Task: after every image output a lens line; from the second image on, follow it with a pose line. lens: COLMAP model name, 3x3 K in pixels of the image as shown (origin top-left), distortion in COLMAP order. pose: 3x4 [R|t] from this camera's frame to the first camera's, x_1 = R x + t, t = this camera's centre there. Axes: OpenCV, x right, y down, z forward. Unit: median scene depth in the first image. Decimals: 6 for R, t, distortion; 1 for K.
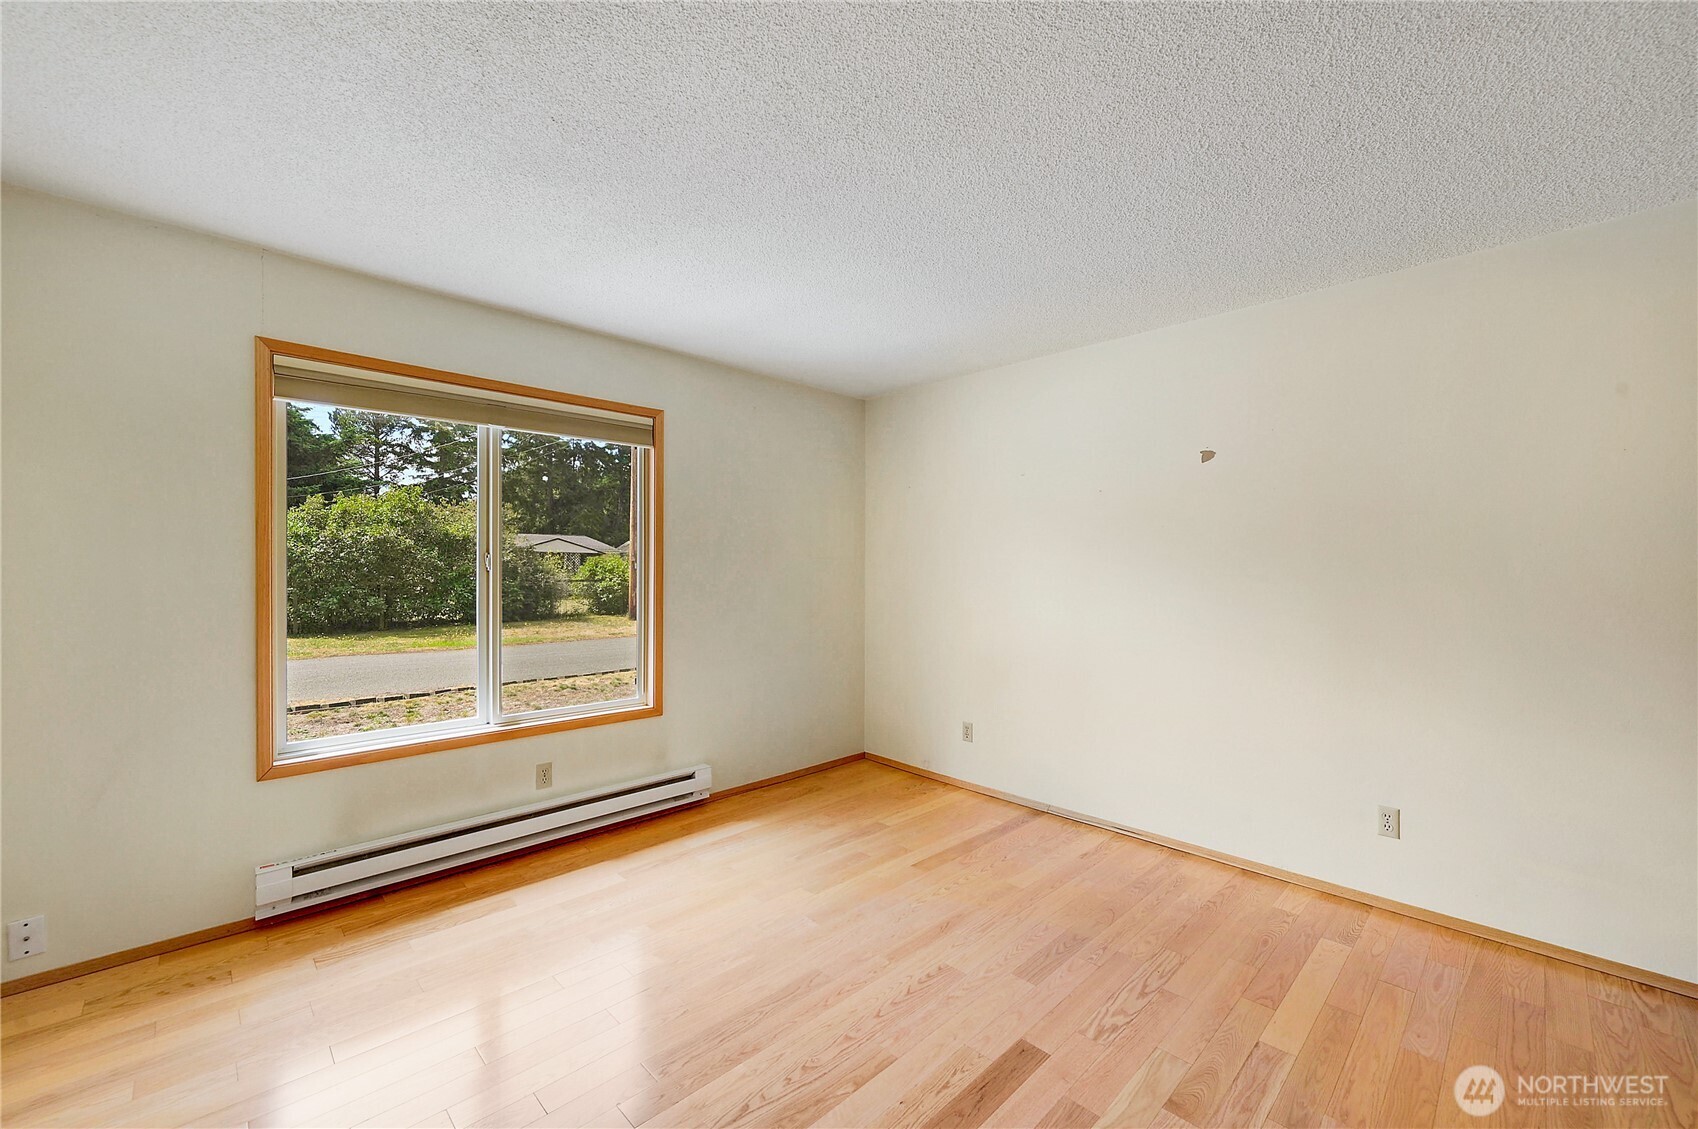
lens RADIAL K [[672.3, 0, 828.5], [0, 672.3, 568.7], [0, 0, 1]] dist [0.001021, 0.000244]
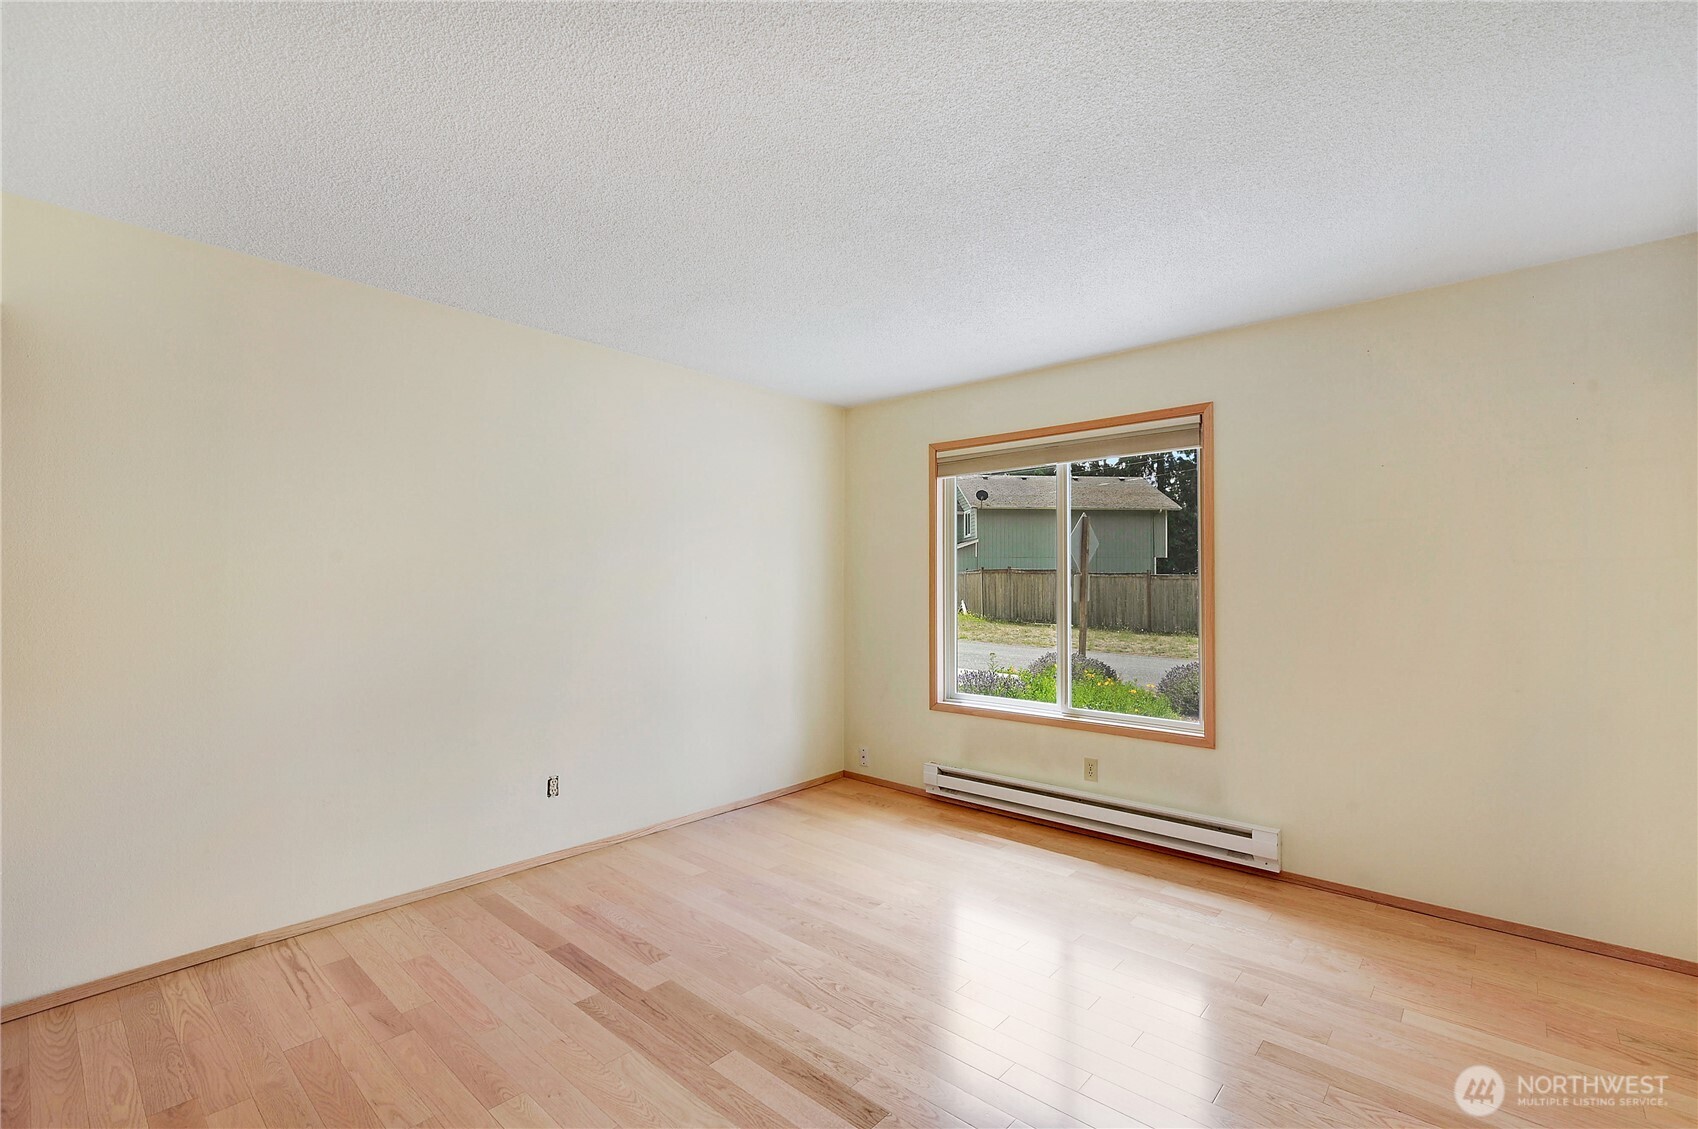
lens RADIAL K [[722.1, 0, 862.2], [0, 722.1, 561.5], [0, 0, 1]] dist [-0.001516, -0.000320]
pose [[0.107128, -0.030042, -0.993791, 0.780104], [0.001731, 0.999548, -0.030030, 0.001953], [0.994244, 0.001496, 0.107131, 0.539238]]
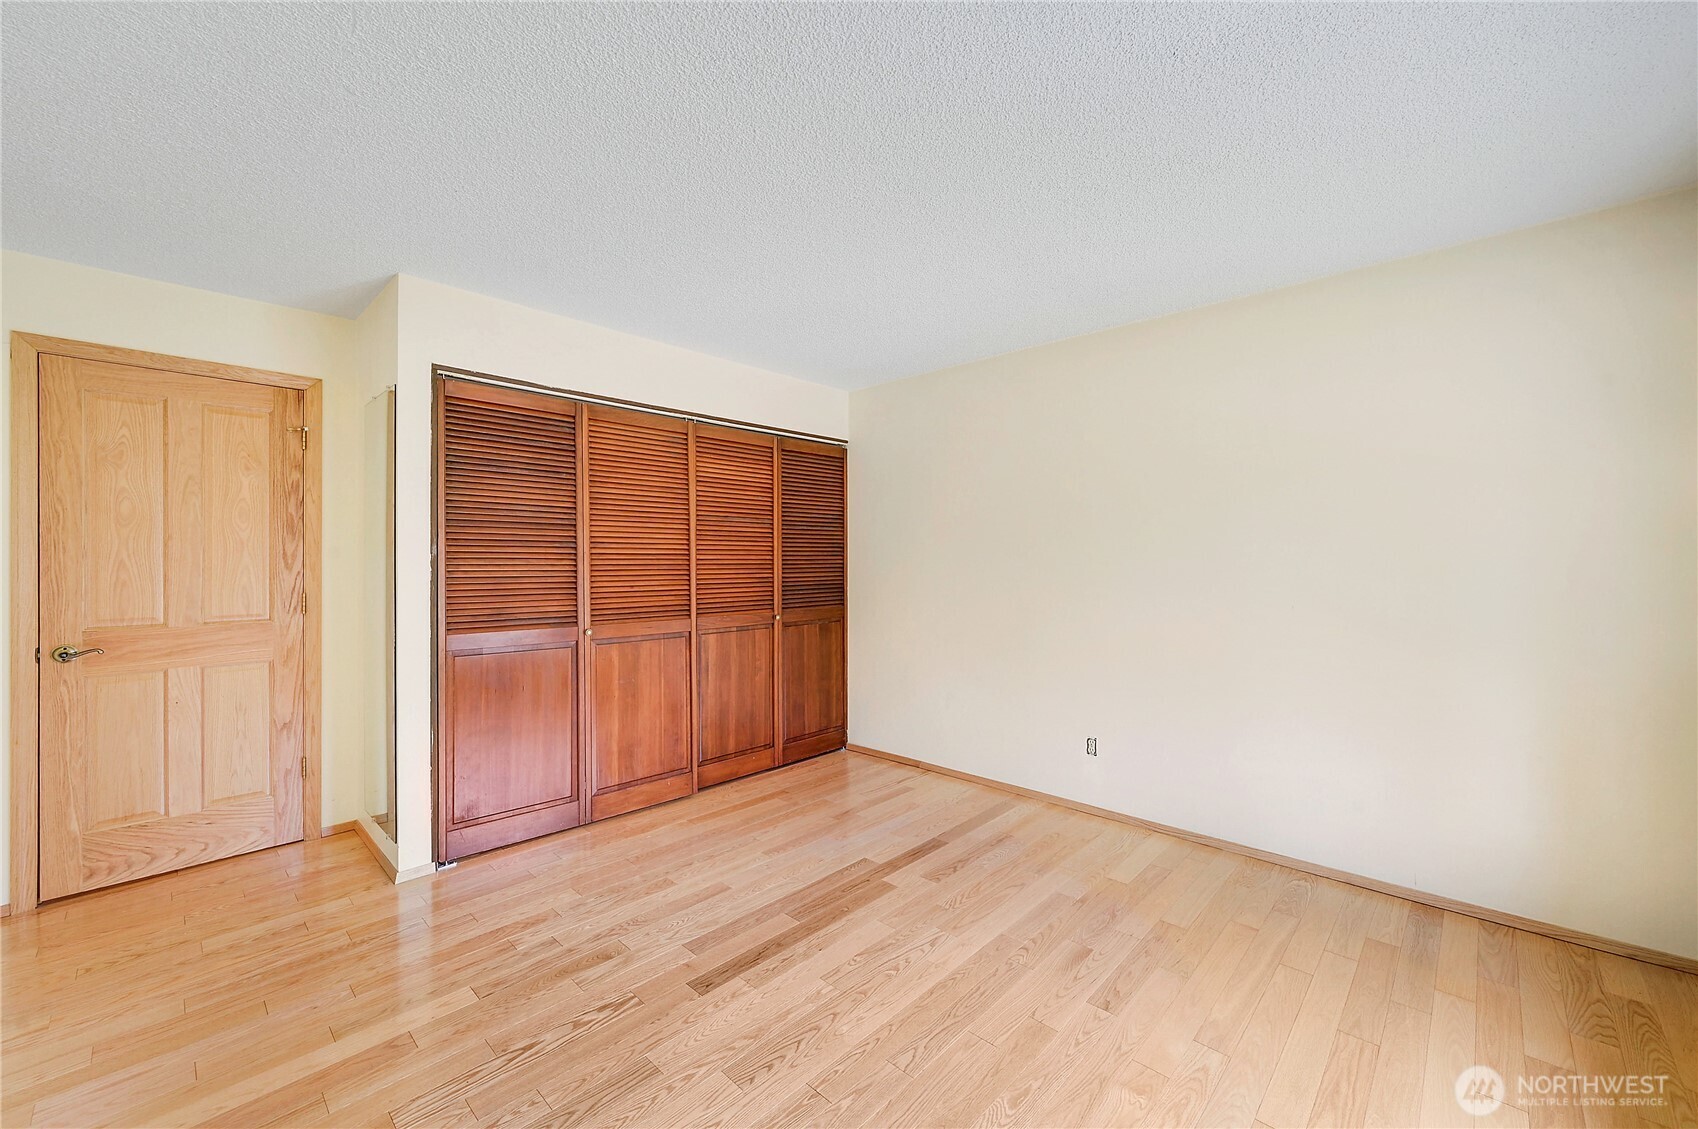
lens RADIAL K [[685.9, 0, 856.6], [0, 685.9, 562.0], [0, 0, 1]] dist [-0.000096, -0.000018]
pose [[-0.996935, 0.000405, -0.078236, 0.079235], [0.000037, 0.999989, 0.004702, 0.000920], [0.078237, 0.004685, -0.996924, 1.319804]]
